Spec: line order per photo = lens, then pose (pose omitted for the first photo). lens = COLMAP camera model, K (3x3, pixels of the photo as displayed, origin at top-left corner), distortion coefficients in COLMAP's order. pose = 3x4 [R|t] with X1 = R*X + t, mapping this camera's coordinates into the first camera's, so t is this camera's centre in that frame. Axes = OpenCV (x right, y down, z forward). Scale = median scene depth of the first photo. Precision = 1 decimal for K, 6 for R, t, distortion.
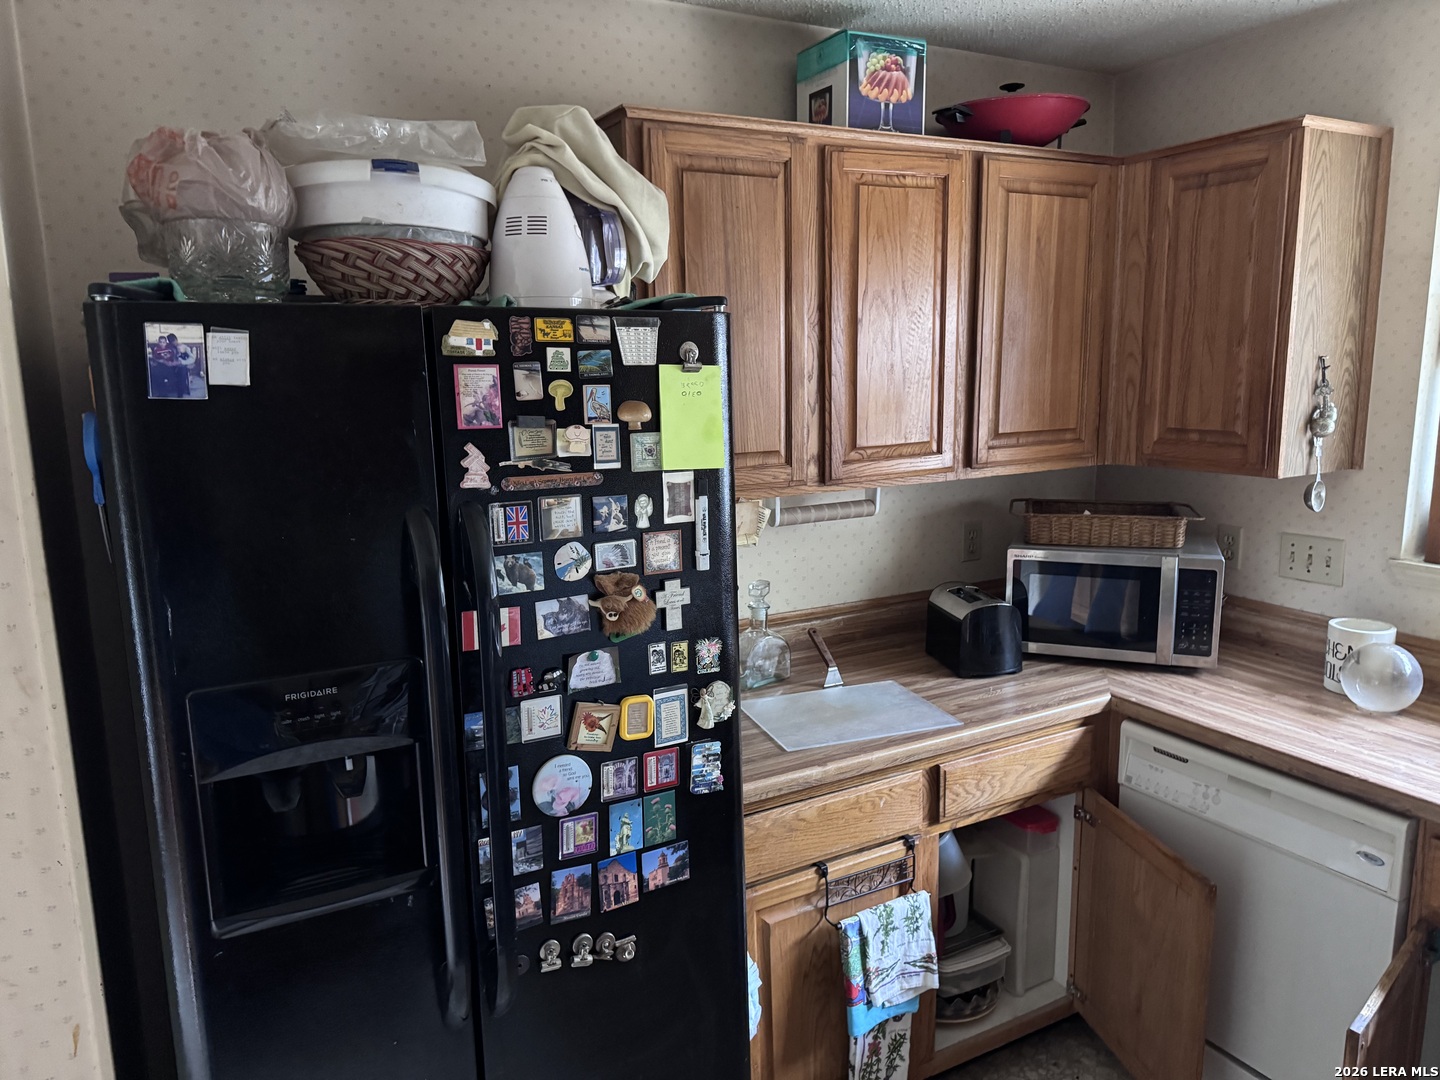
lens RADIAL K [[1003.0, 0, 716.9], [0, 1003.0, 545.7], [0, 0, 1]] dist [0.101275, -0.127568]
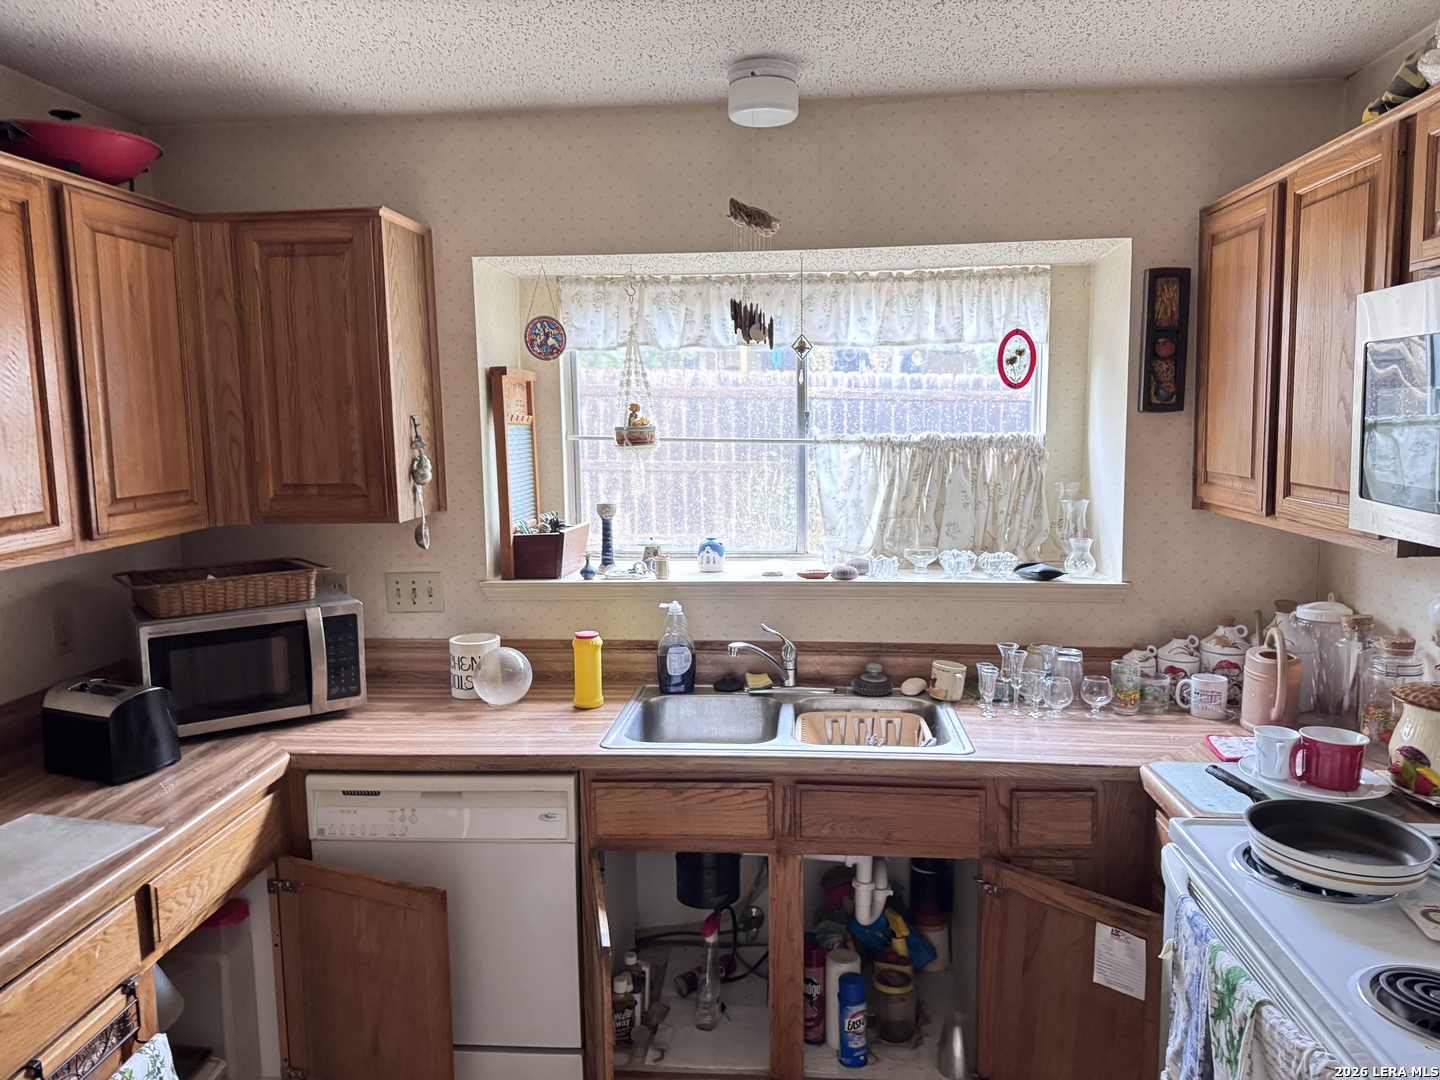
lens RADIAL K [[1020.8, 0, 720.6], [0, 1020.8, 541.3], [0, 0, 1]] dist [0.059617, -0.060968]
pose [[0.563427, -0.097216, 0.820426, -0.174767], [0.155754, 0.987744, 0.010079, -0.001666], [-0.811351, 0.122106, 0.571663, 0.066770]]
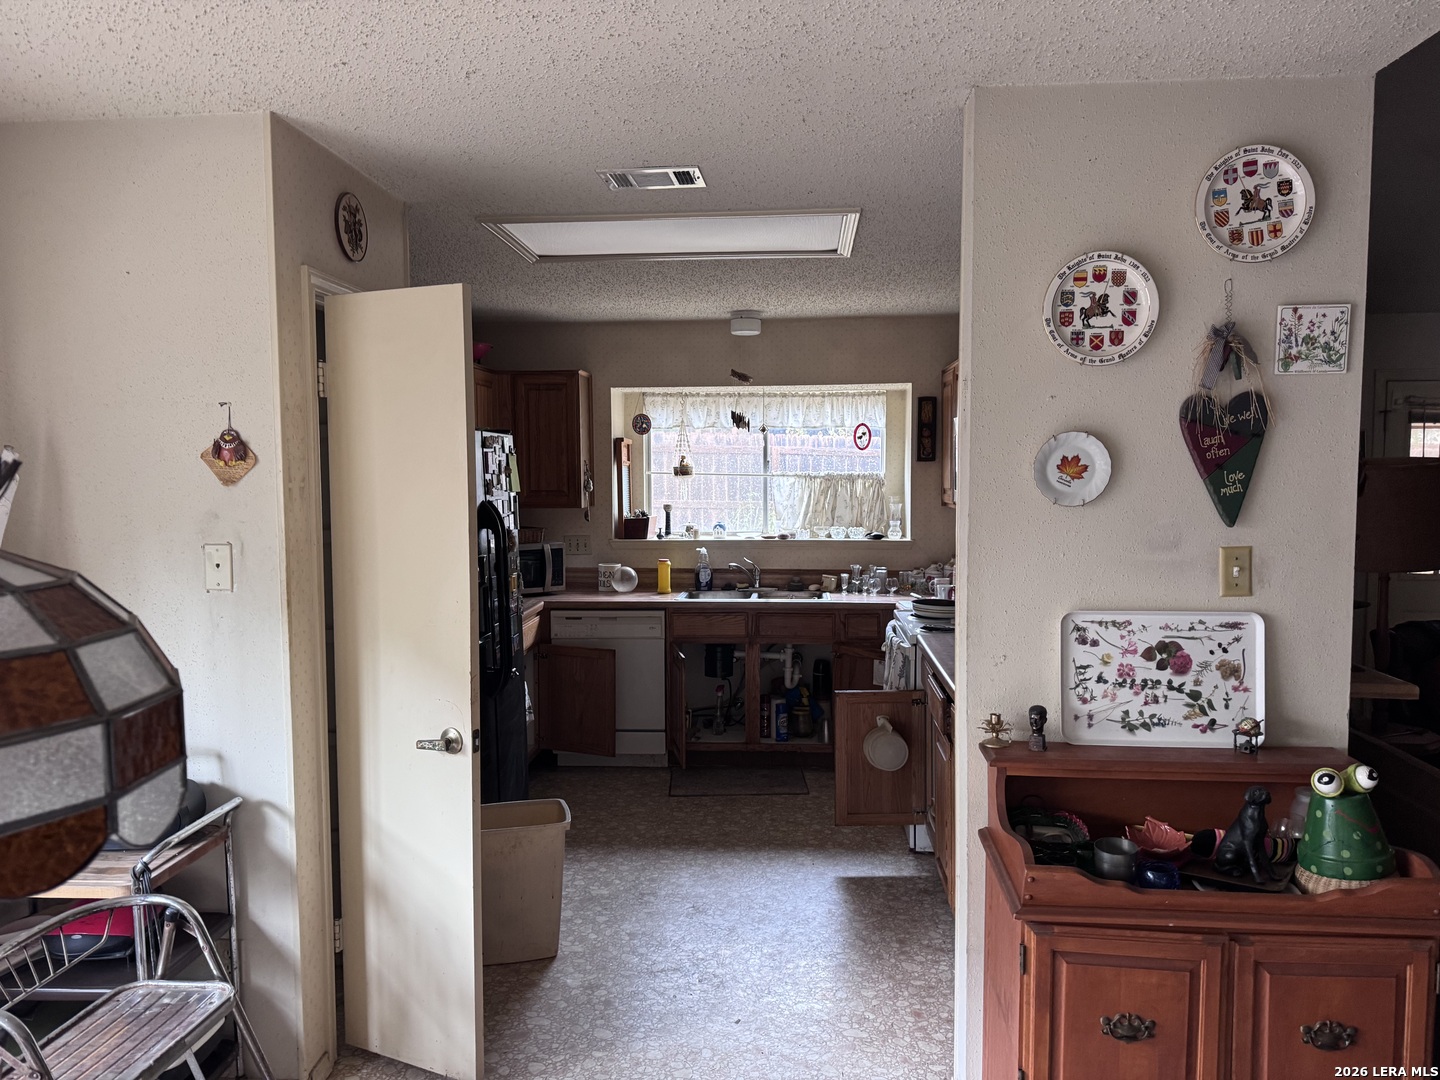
lens RADIAL K [[1003.0, 0, 716.9], [0, 1003.0, 545.7], [0, 0, 1]] dist [0.101275, -0.127568]
pose [[0.558624, -0.053411, 0.827699, -1.261240], [0.148137, 0.988304, -0.036205, 0.158474], [-0.816085, 0.142838, 0.560003, -0.614182]]
